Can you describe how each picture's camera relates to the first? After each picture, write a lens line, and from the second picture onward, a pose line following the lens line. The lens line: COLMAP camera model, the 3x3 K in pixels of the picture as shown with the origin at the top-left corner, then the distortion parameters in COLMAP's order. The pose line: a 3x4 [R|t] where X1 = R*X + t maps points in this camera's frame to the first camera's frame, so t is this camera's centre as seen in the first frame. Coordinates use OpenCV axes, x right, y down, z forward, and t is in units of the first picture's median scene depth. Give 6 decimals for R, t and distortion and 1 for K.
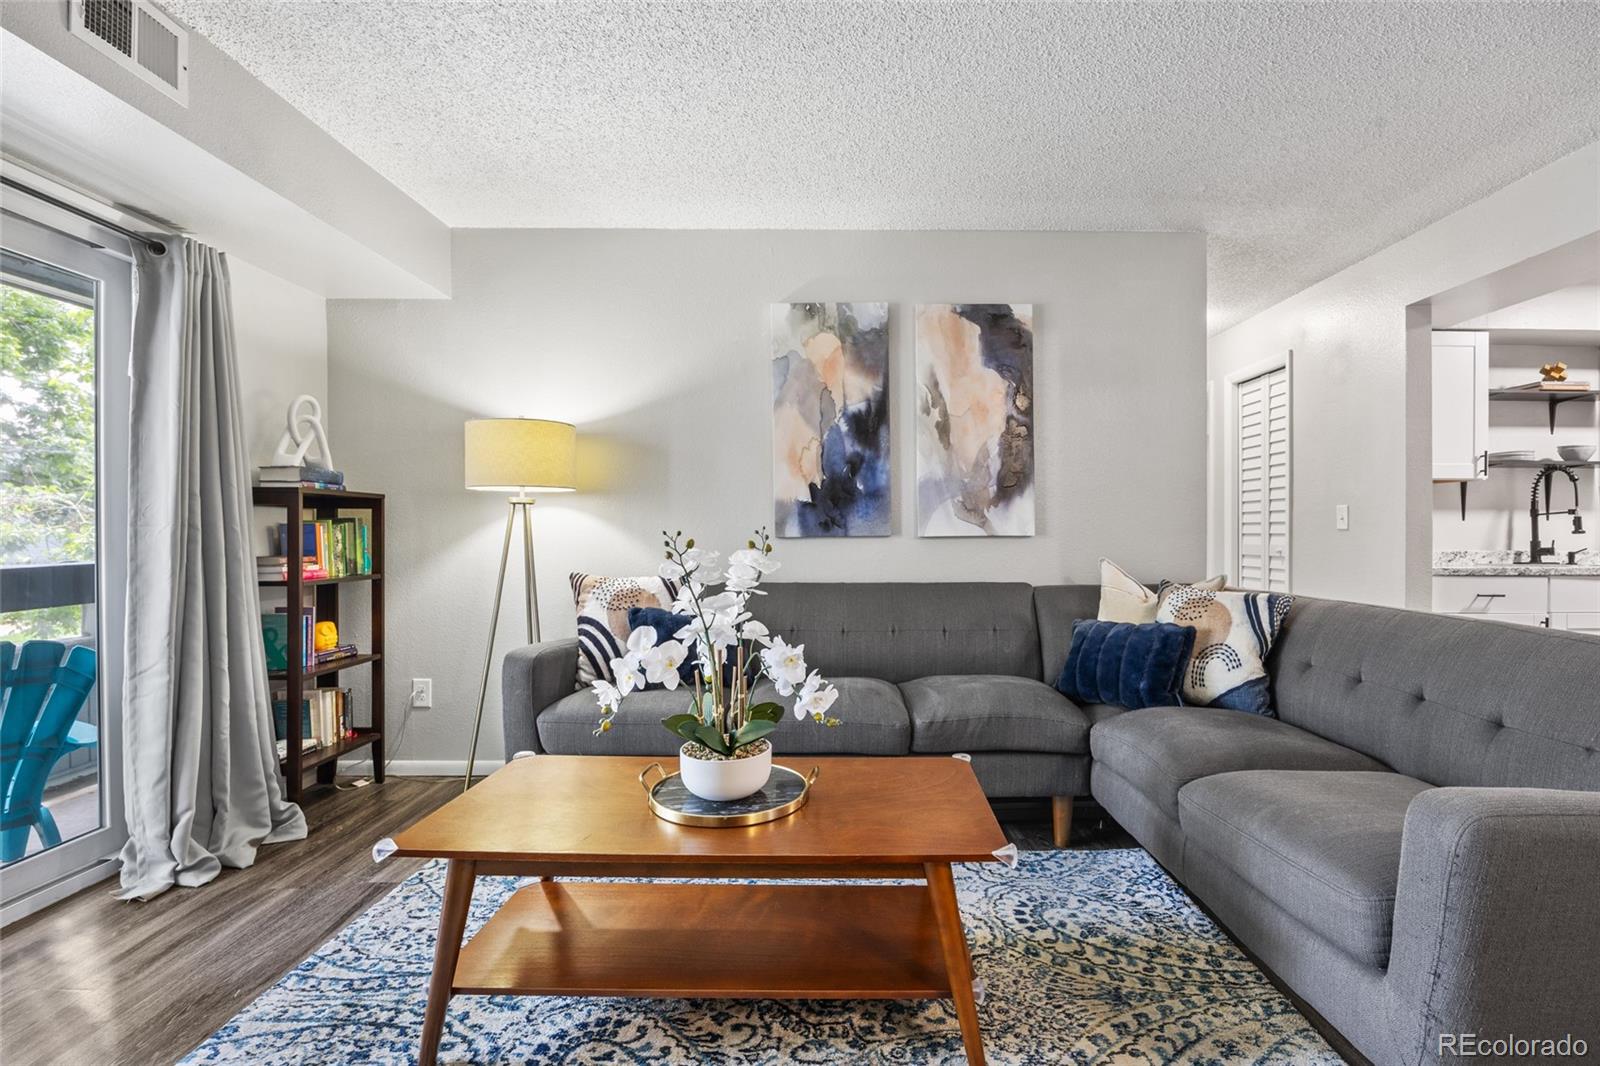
lens RADIAL K [[725.1, 0, 850.3], [0, 725.1, 541.4], [0, 0, 1]] dist [-0.015510, 0.001363]
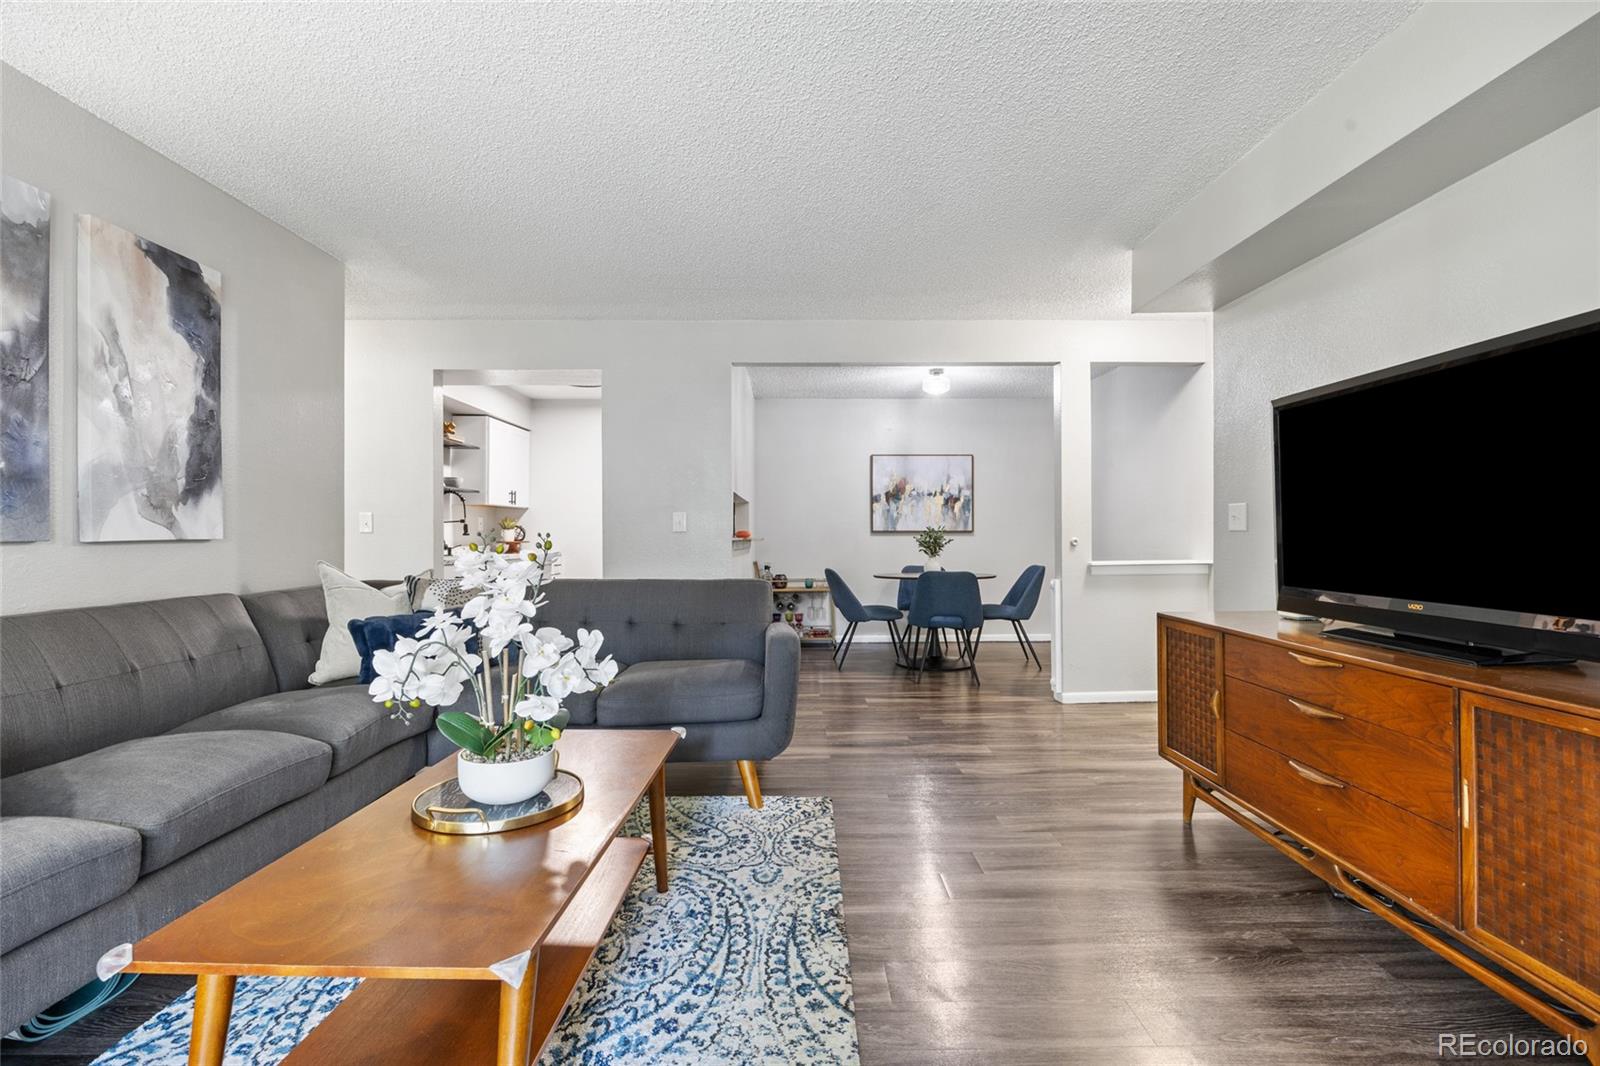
lens RADIAL K [[710.6, 0, 799.4], [0, 710.6, 533.0], [0, 0, 1]] dist [-0.013852, 0.000144]
pose [[0.013041, 0.001054, 0.999914, -0.585901], [0.014831, 0.999889, -0.001247, -0.003859], [-0.999805, 0.014846, 0.013024, 0.298732]]
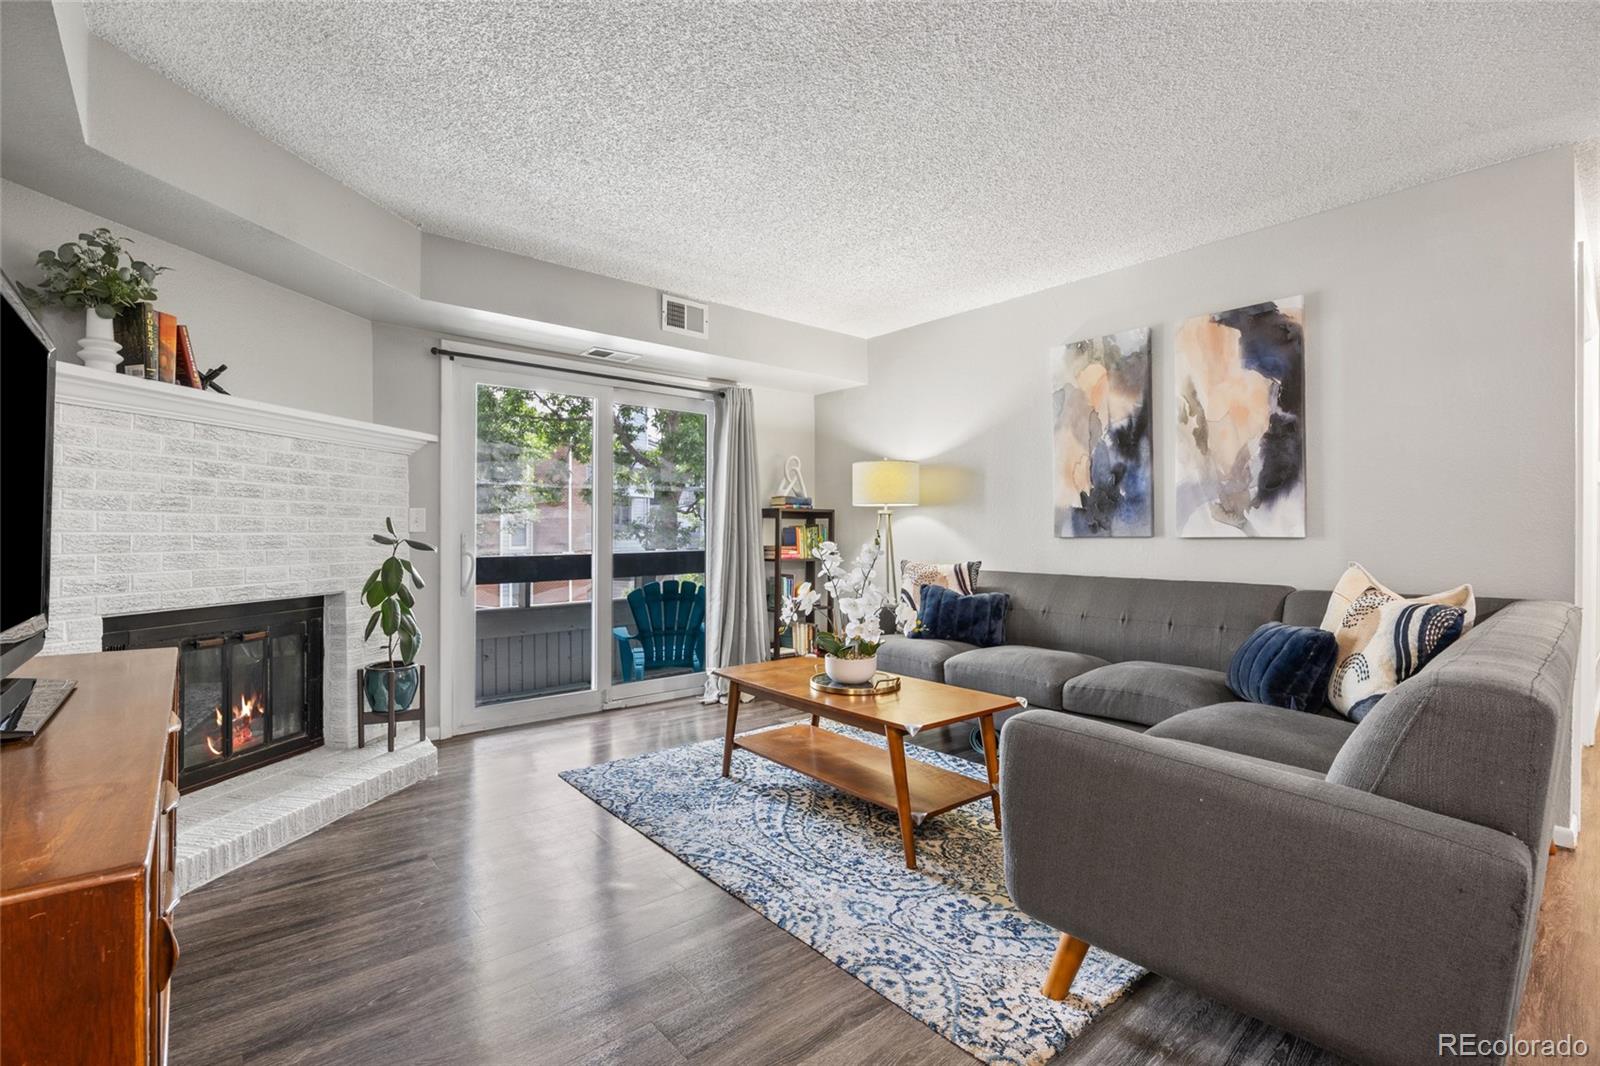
lens RADIAL K [[725.1, 0, 796.2], [0, 725.1, 535.9], [0, 0, 1]] dist [-0.015510, 0.001363]
pose [[0.631252, 0.005516, -0.775558, 0.570486], [-0.011886, 0.999926, -0.002562, 0.000106], [0.775486, 0.010836, 0.631271, -0.111848]]
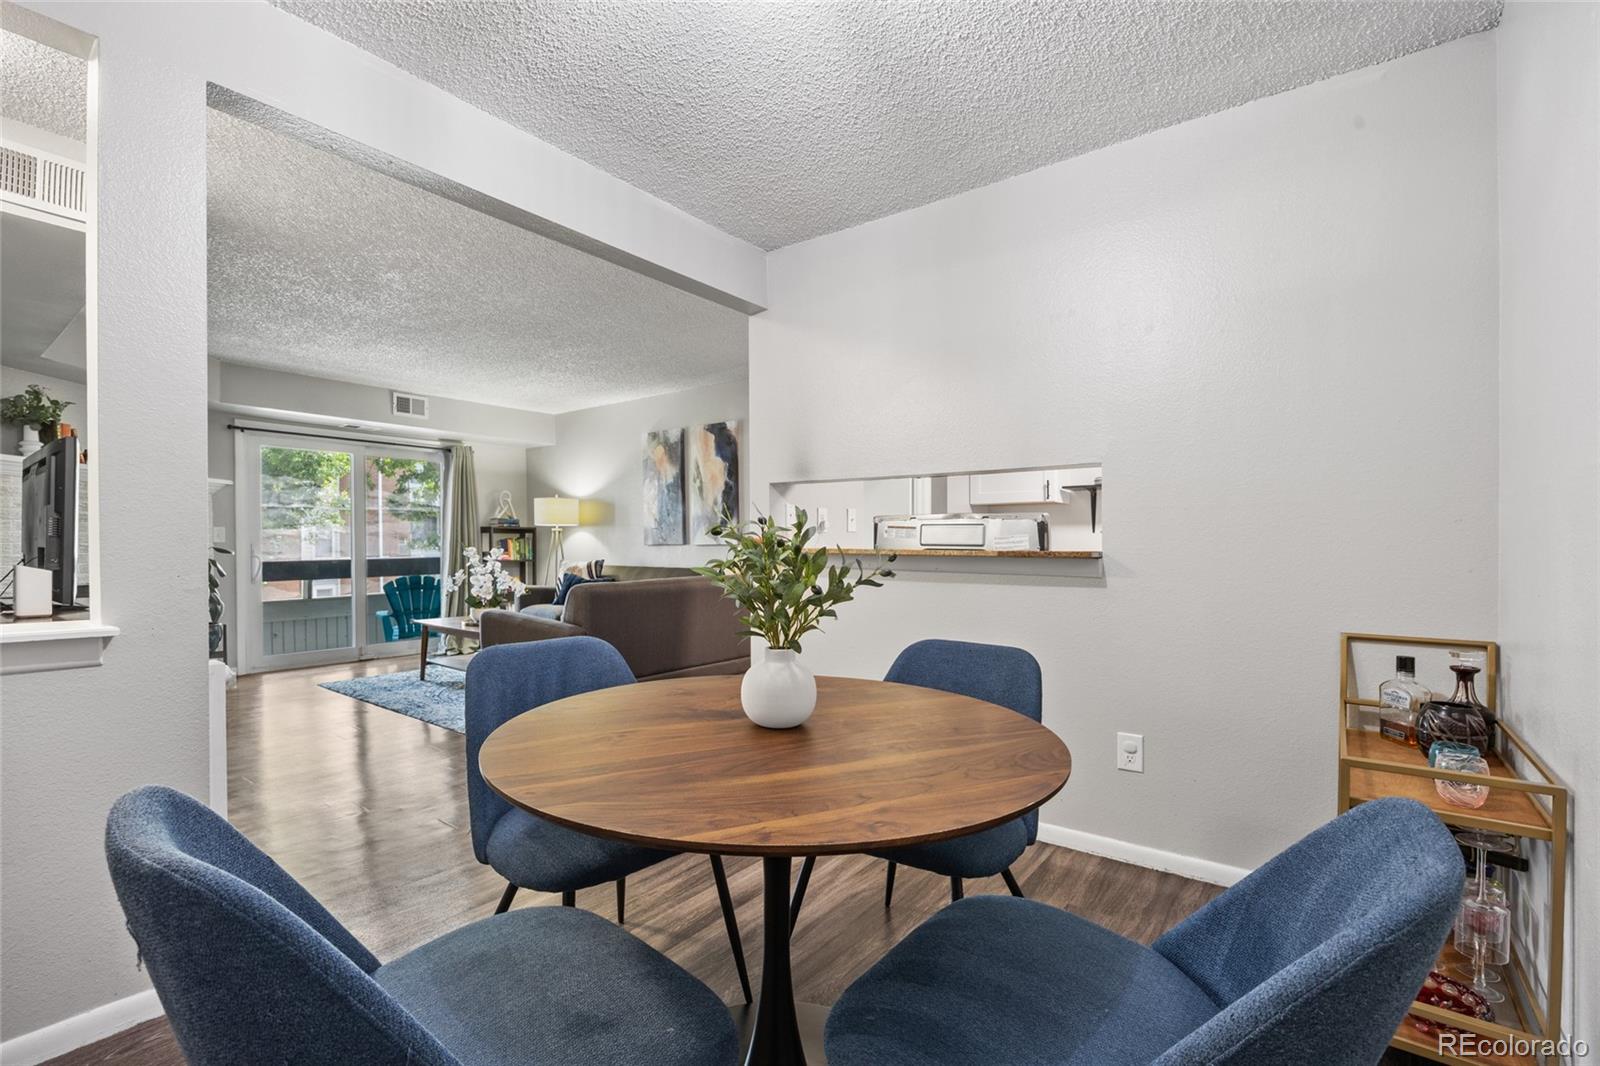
lens RADIAL K [[725.1, 0, 810.3], [0, 725.1, 557.7], [0, 0, 1]] dist [-0.015510, 0.001363]
pose [[0.786960, 0.012596, -0.616875, 1.570287], [-0.008025, 0.999916, 0.010180, 0.005511], [0.616951, -0.003061, 0.786995, -0.354872]]
